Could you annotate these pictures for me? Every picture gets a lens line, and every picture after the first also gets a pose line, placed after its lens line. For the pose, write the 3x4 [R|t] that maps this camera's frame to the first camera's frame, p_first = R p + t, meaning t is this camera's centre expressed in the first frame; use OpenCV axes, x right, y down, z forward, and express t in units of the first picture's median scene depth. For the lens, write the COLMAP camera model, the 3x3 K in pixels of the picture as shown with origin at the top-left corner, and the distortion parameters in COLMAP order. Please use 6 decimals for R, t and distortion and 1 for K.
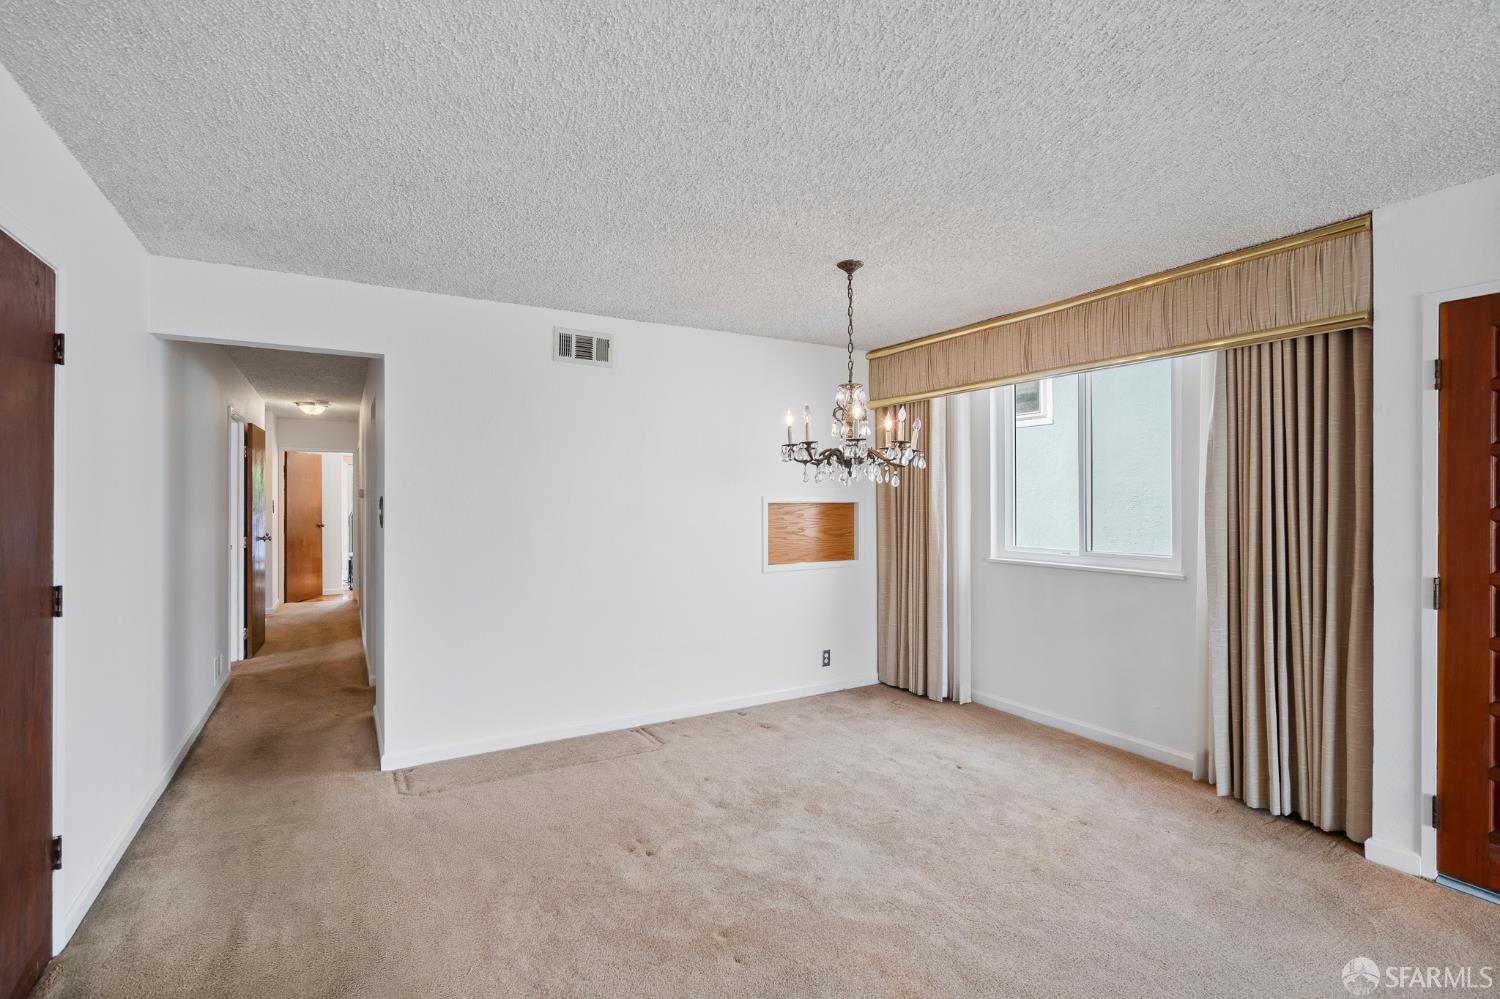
lens RADIAL K [[676.1, 0, 747.0], [0, 676.1, 506.5], [0, 0, 1]] dist [-0.002939, 0.000659]
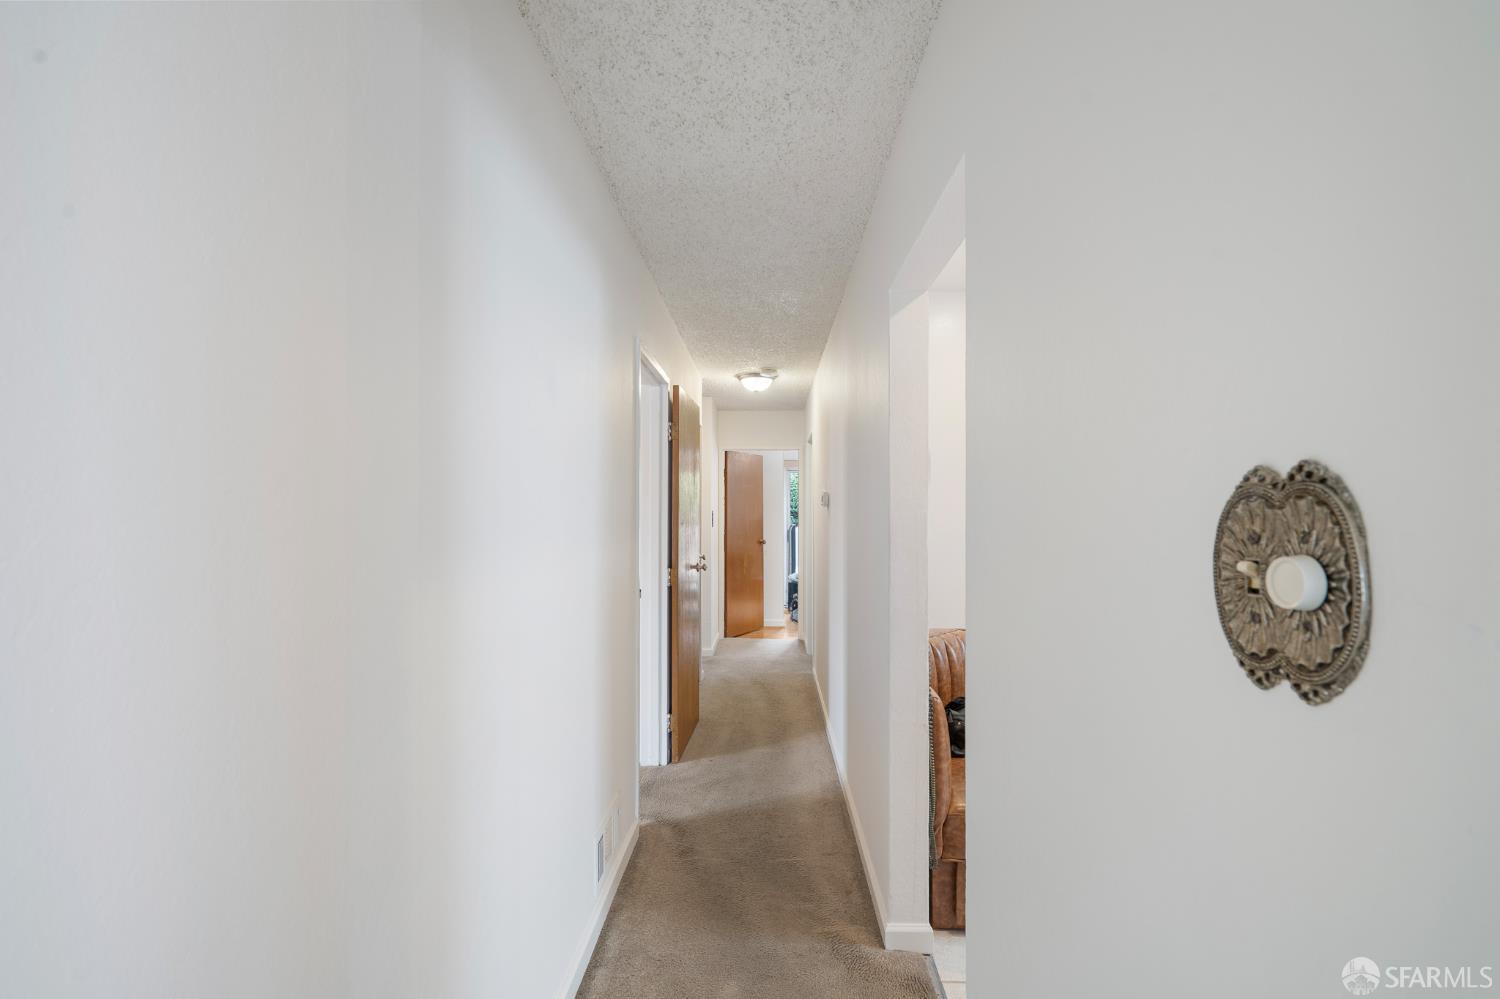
lens RADIAL K [[676.1, 0, 747.0], [0, 676.1, 506.5], [0, 0, 1]] dist [-0.002939, 0.000659]
pose [[0.840289, -0.006730, -0.542097, -0.312682], [-0.002773, 0.999857, -0.016710, -0.001556], [0.542131, 0.015545, 0.840150, 0.466134]]
